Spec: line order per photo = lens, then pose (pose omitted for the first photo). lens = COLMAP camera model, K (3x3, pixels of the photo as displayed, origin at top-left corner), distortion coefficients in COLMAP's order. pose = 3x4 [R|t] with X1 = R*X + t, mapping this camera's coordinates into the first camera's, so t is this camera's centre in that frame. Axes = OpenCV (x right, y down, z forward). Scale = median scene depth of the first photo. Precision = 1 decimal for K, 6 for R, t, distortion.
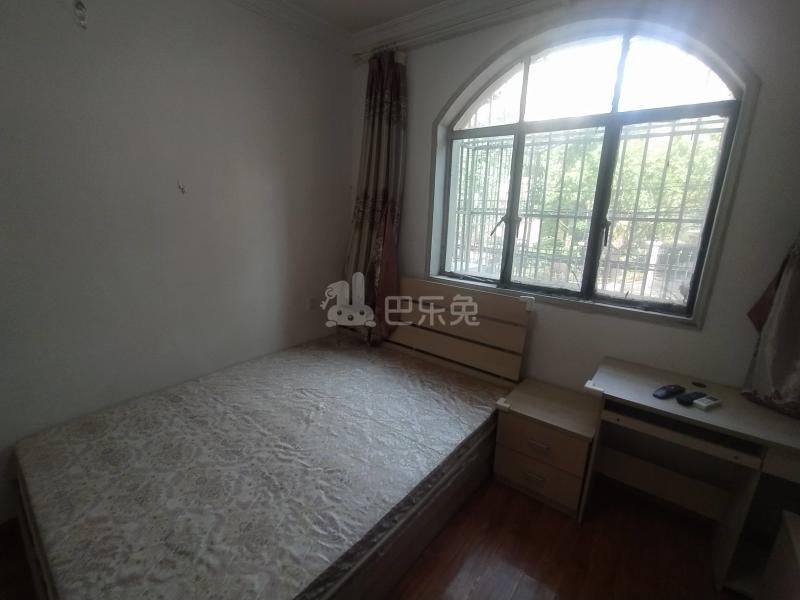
lens RADIAL K [[367.5, 0, 400.4], [0, 367.5, 304.1], [0, 0, 1]] dist [-0.029140, 0.014122]
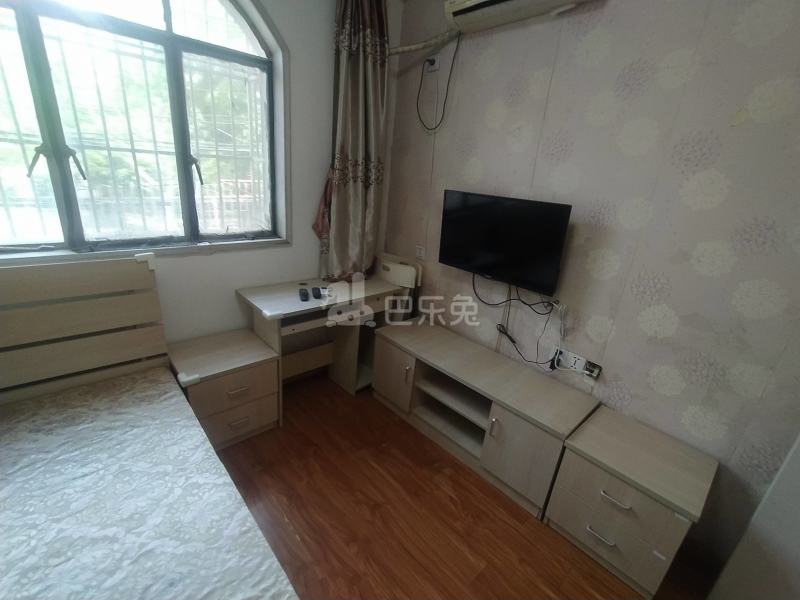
lens RADIAL K [[367.5, 0, 400.4], [0, 367.5, 304.1], [0, 0, 1]] dist [-0.029140, 0.014122]
pose [[0.156331, -0.354586, 0.921862, -0.368719], [0.172750, 0.928767, 0.327947, -0.086501], [-0.972480, 0.107983, 0.206450, 0.301948]]
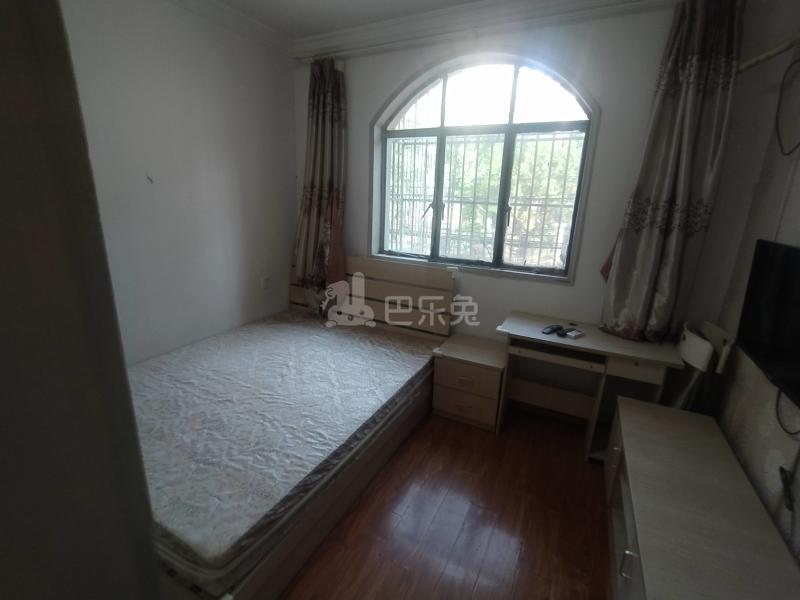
lens RADIAL K [[370.2, 0, 393.5], [0, 370.2, 298.1], [0, 0, 1]] dist [-0.025475, 0.000753]
pose [[0.983498, -0.047018, 0.174702, -0.084359], [0.043185, 0.998737, 0.025680, 0.045712], [-0.175689, -0.017712, 0.984286, -0.229008]]
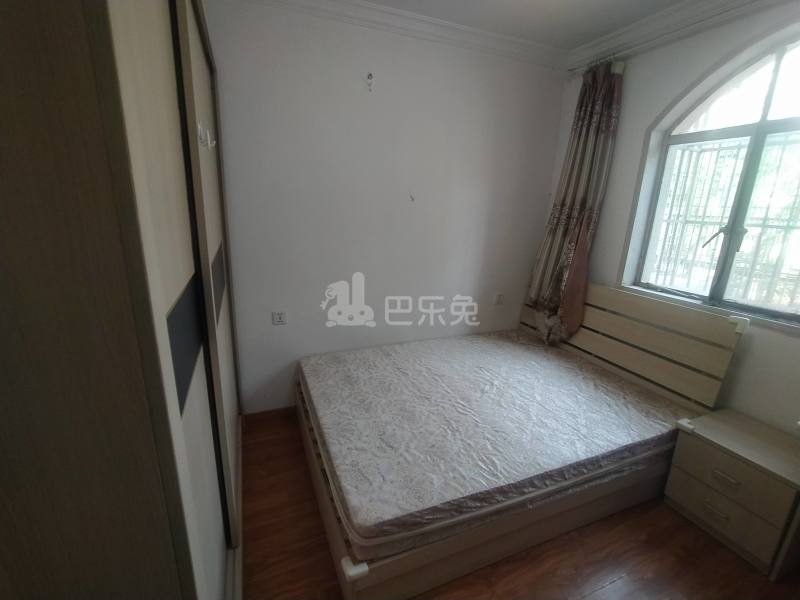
lens RADIAL K [[367.5, 0, 400.4], [0, 367.5, 304.1], [0, 0, 1]] dist [-0.029140, 0.014122]
pose [[0.874204, 0.128206, -0.468328, 0.033303], [-0.132359, 0.990906, 0.024194, 0.038732], [0.467171, 0.040837, 0.883223, -0.181166]]
